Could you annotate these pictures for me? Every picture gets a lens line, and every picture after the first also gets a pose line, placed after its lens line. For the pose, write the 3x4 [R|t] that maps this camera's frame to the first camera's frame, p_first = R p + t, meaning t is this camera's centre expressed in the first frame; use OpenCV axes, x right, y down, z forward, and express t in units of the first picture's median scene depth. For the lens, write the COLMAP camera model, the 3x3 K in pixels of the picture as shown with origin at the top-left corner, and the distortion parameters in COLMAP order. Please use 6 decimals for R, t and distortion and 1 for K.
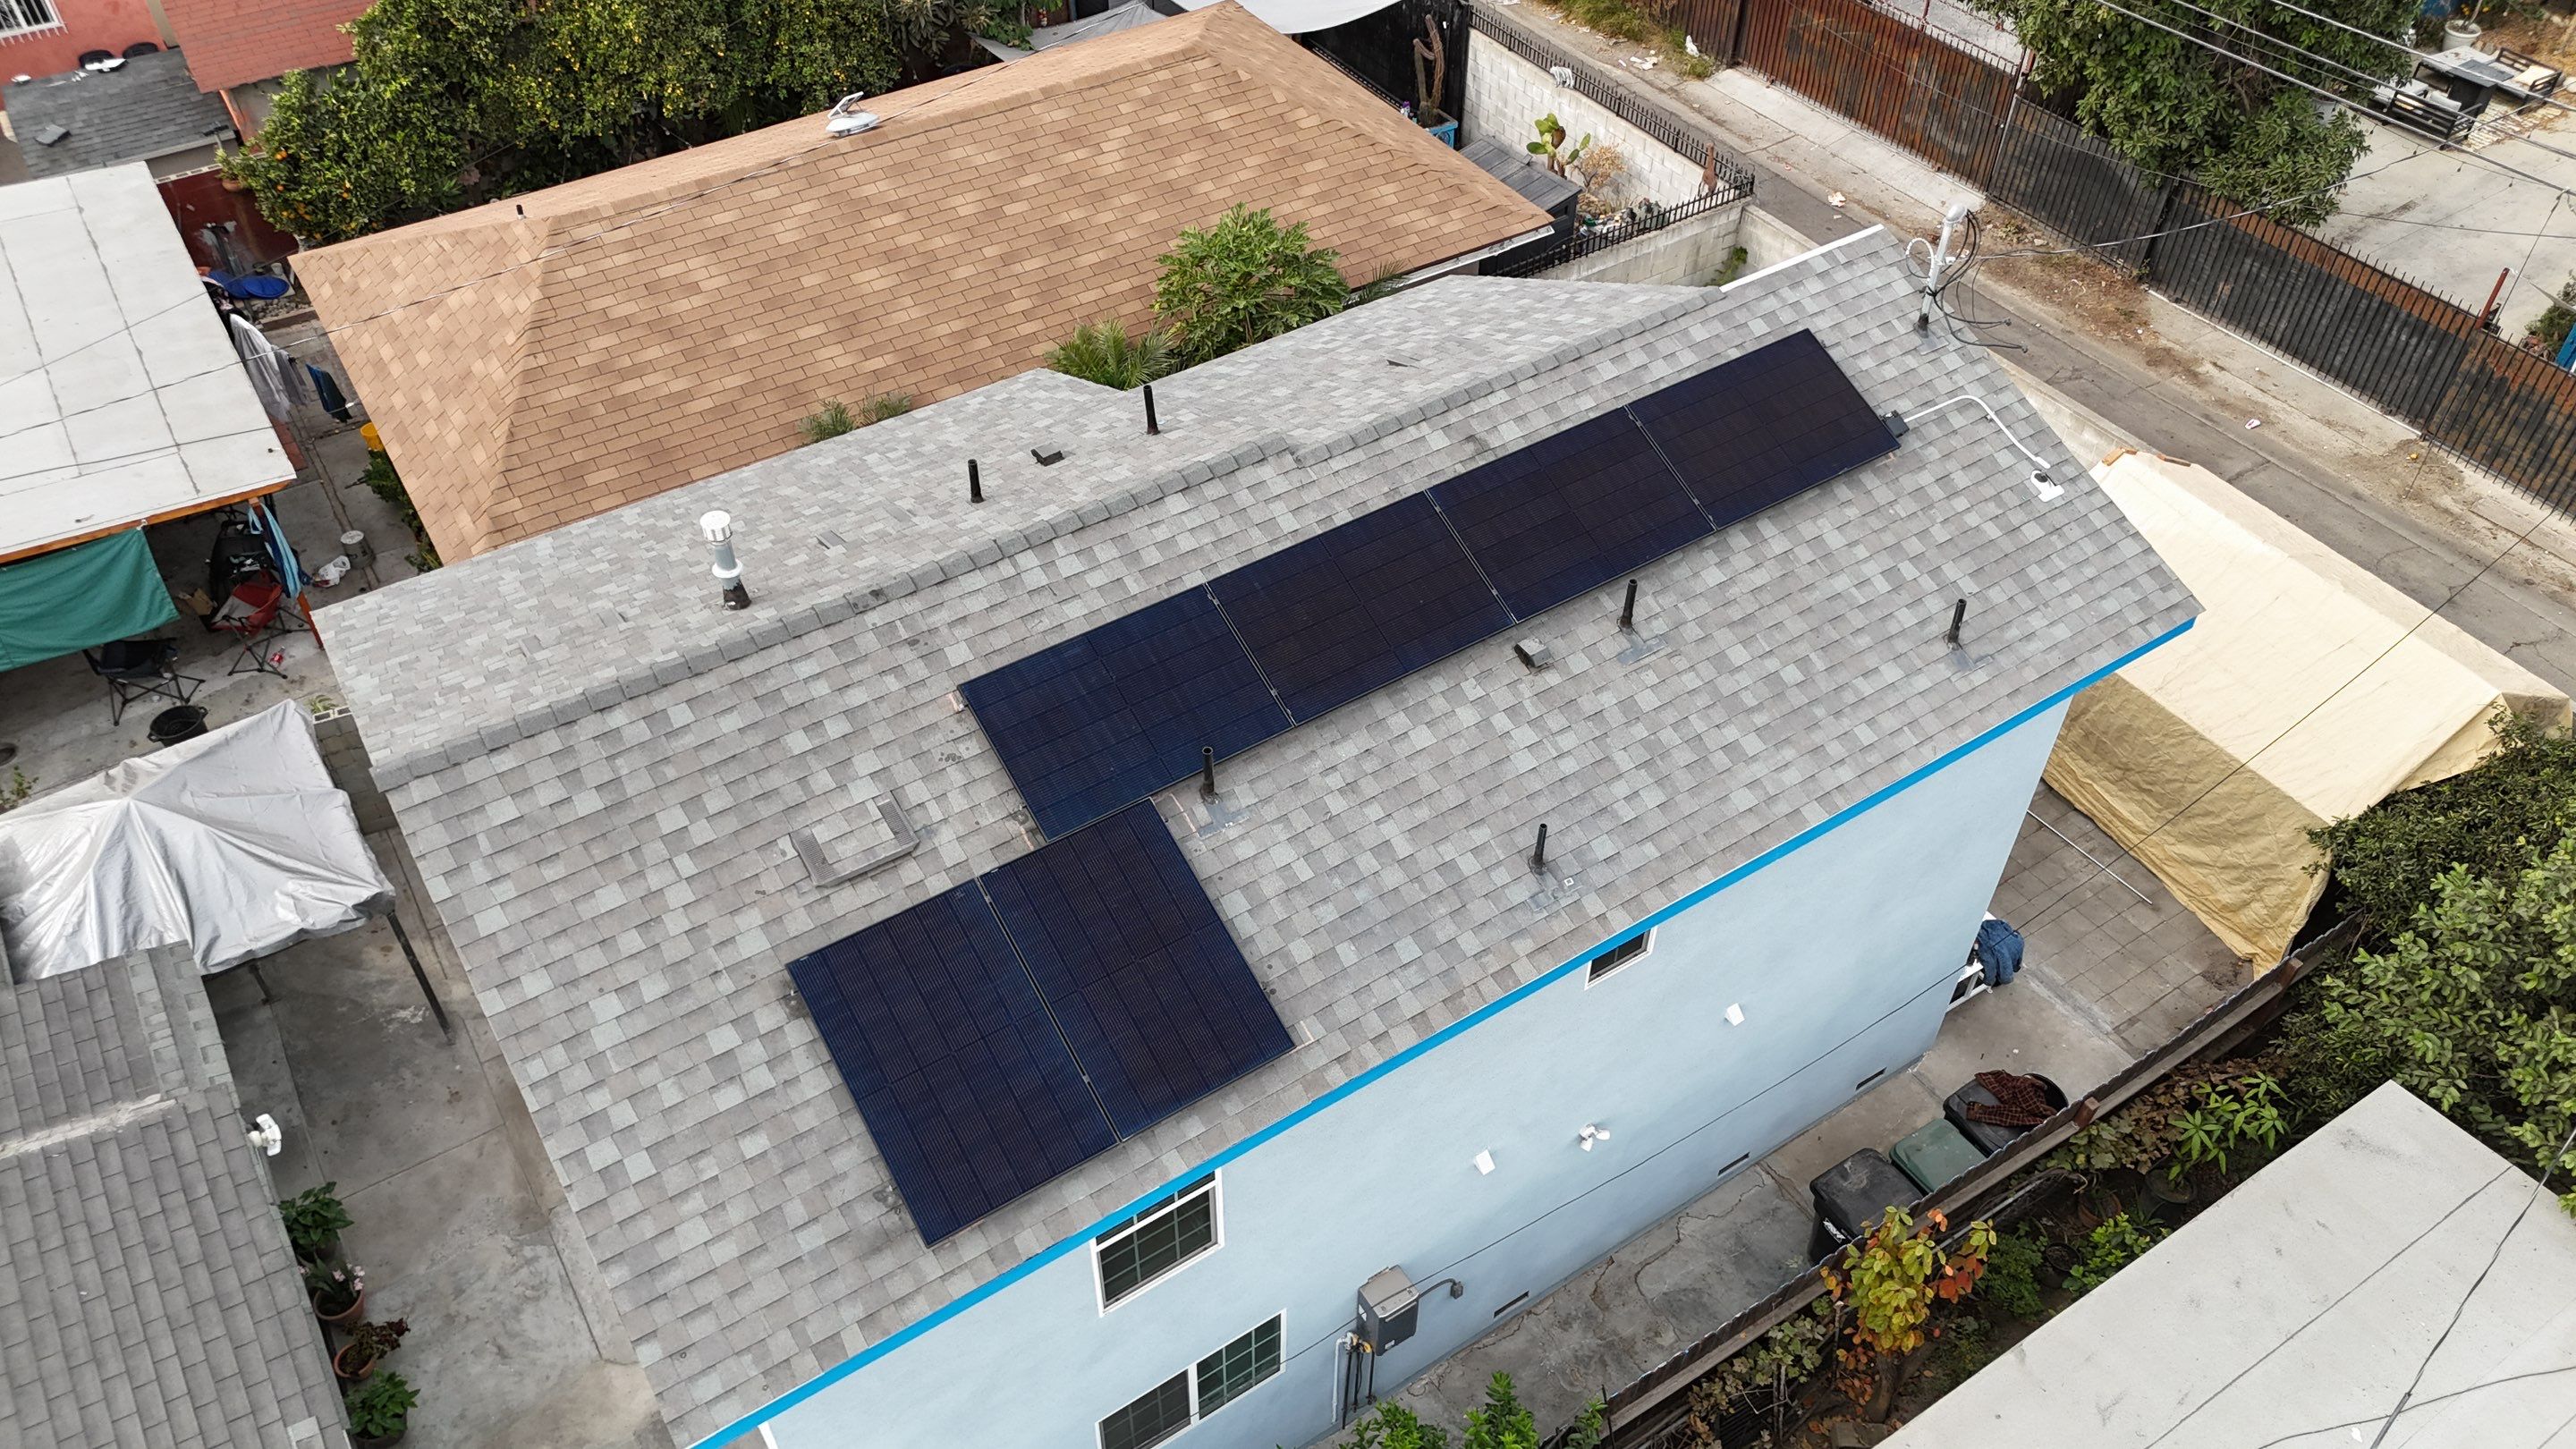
lens RADIAL K [[1895.3, 0, 1284.5], [0, 1895.3, 718.0], [0, 0, 1]] dist [0.081092, -0.067617]
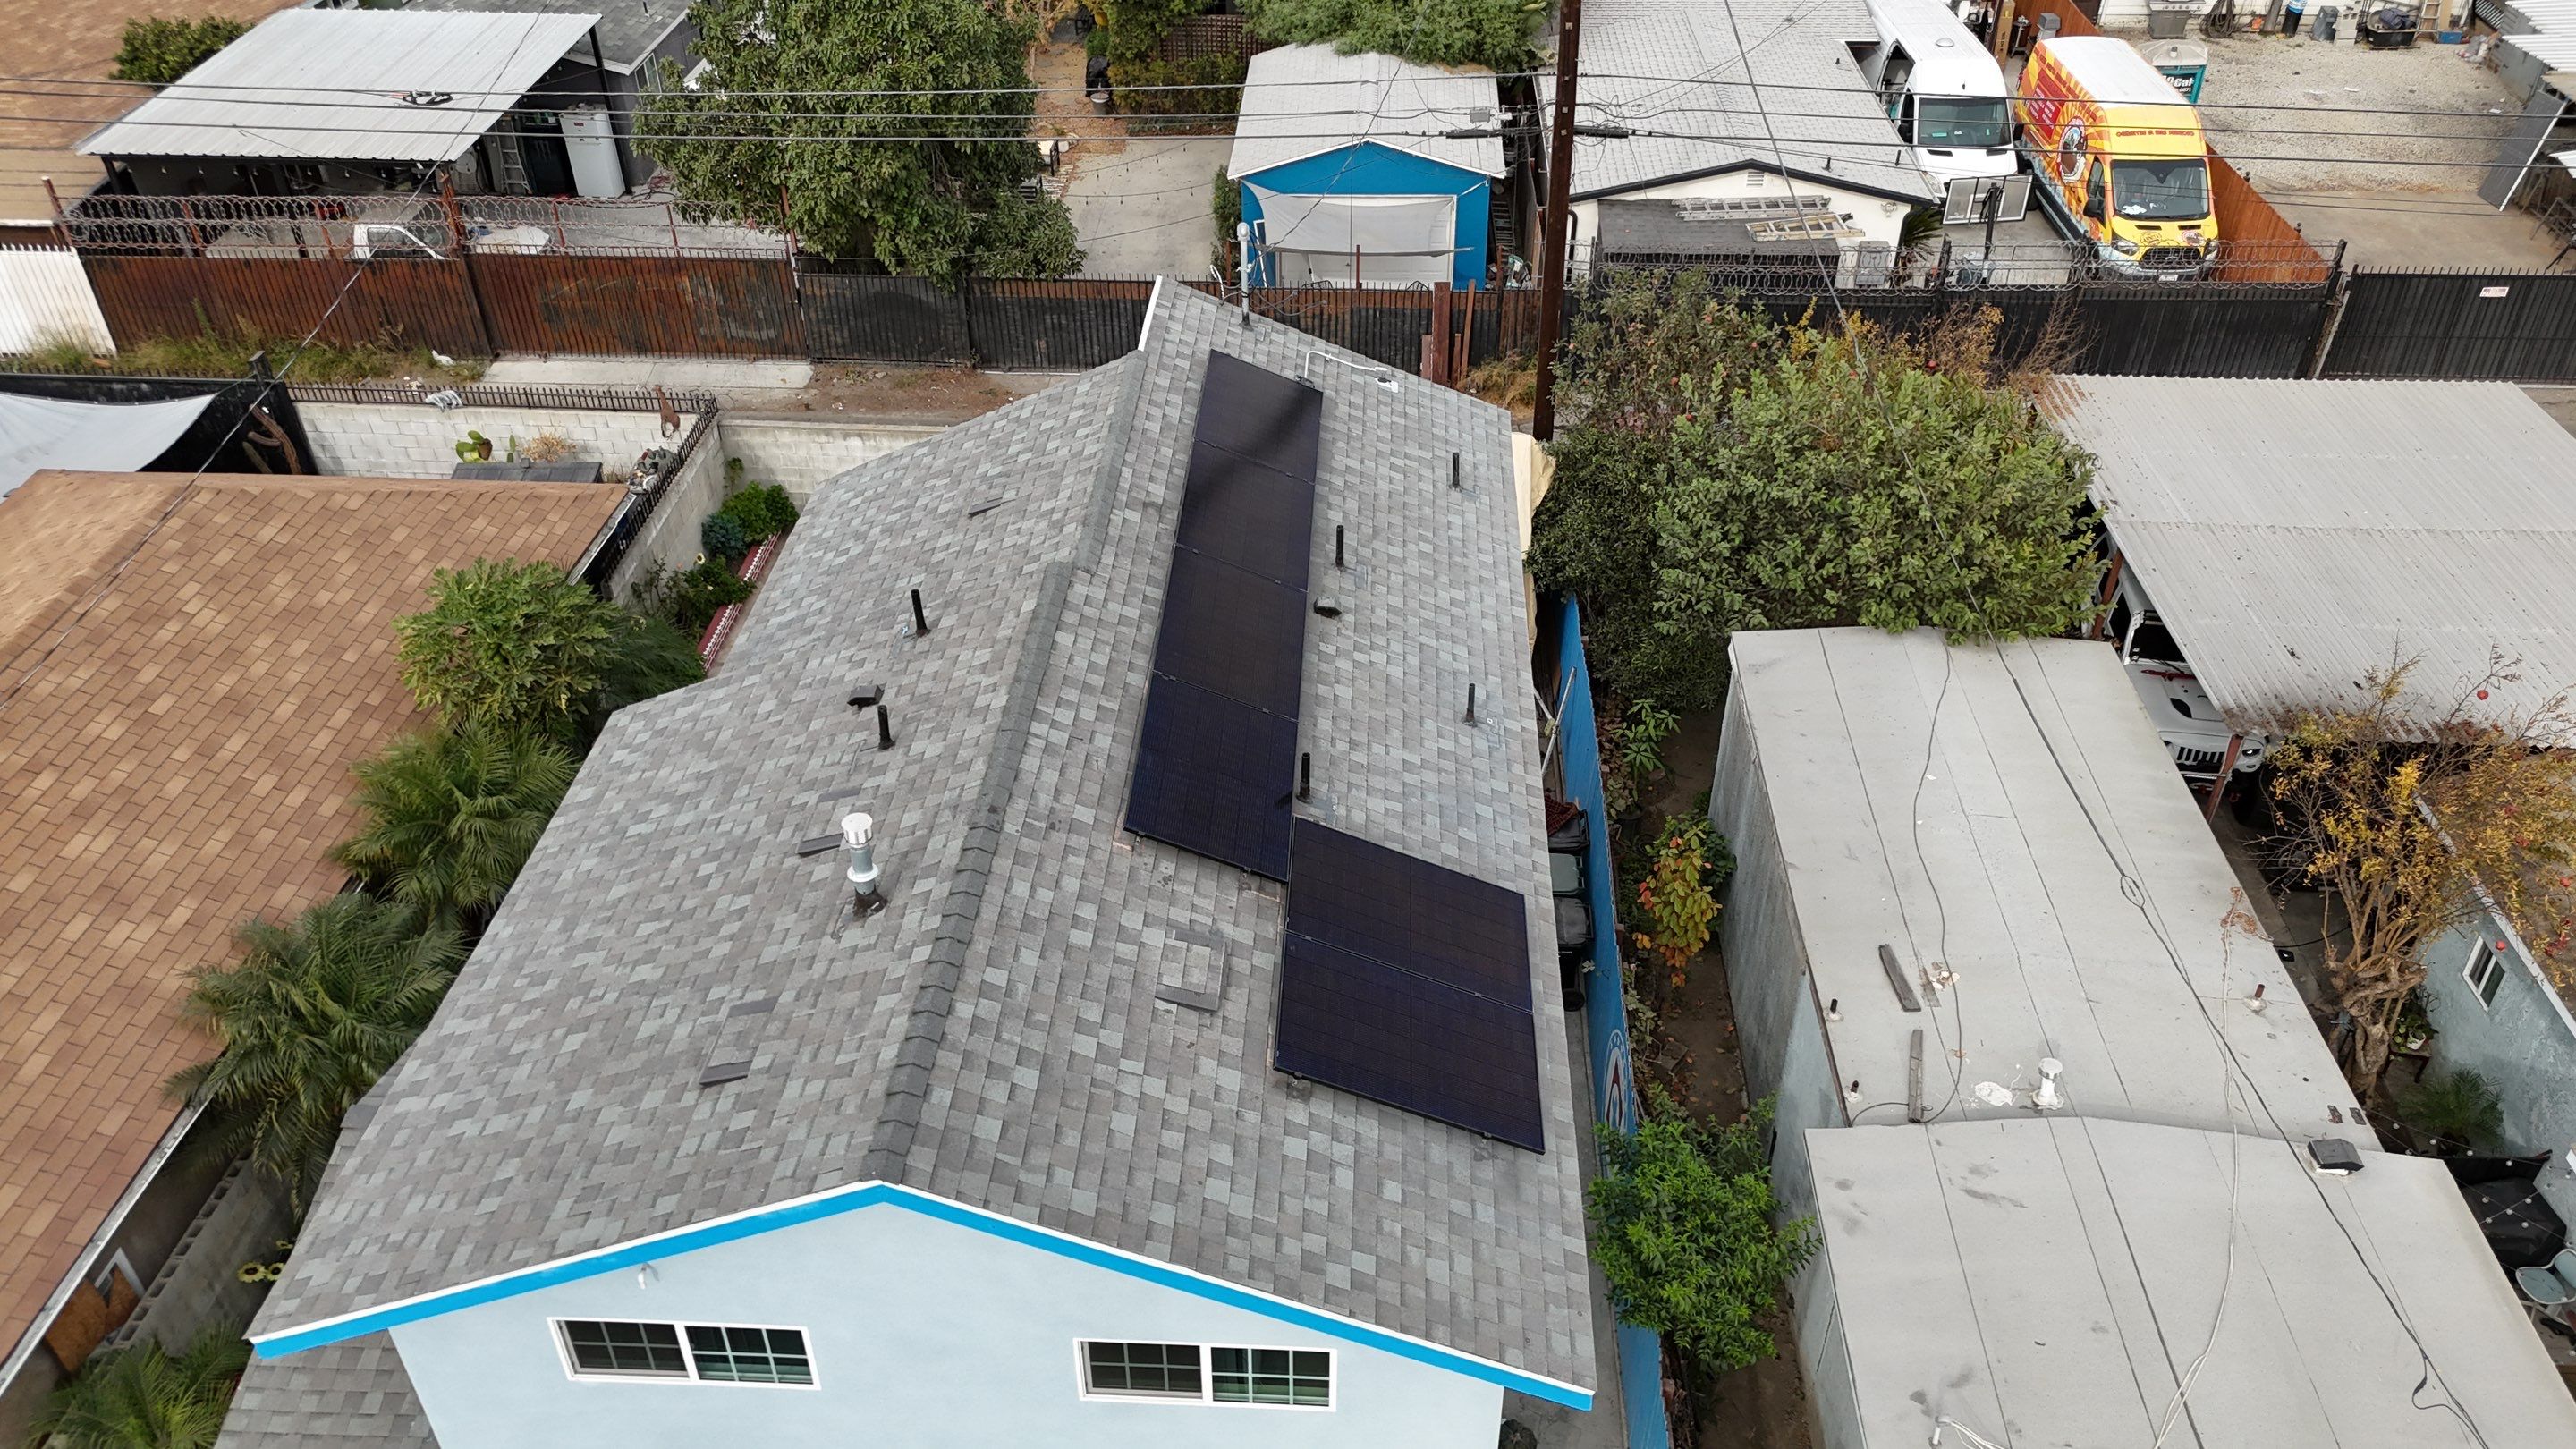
lens RADIAL K [[1903.3, 0, 1283.2], [0, 1903.3, 713.7], [0, 0, 1]] dist [0.090252, -0.084984]
pose [[0.590454, -0.478852, 0.649665, -0.633190], [0.565431, 0.819829, 0.090378, -0.093045], [-0.575892, 0.313976, 0.754830, 0.096646]]
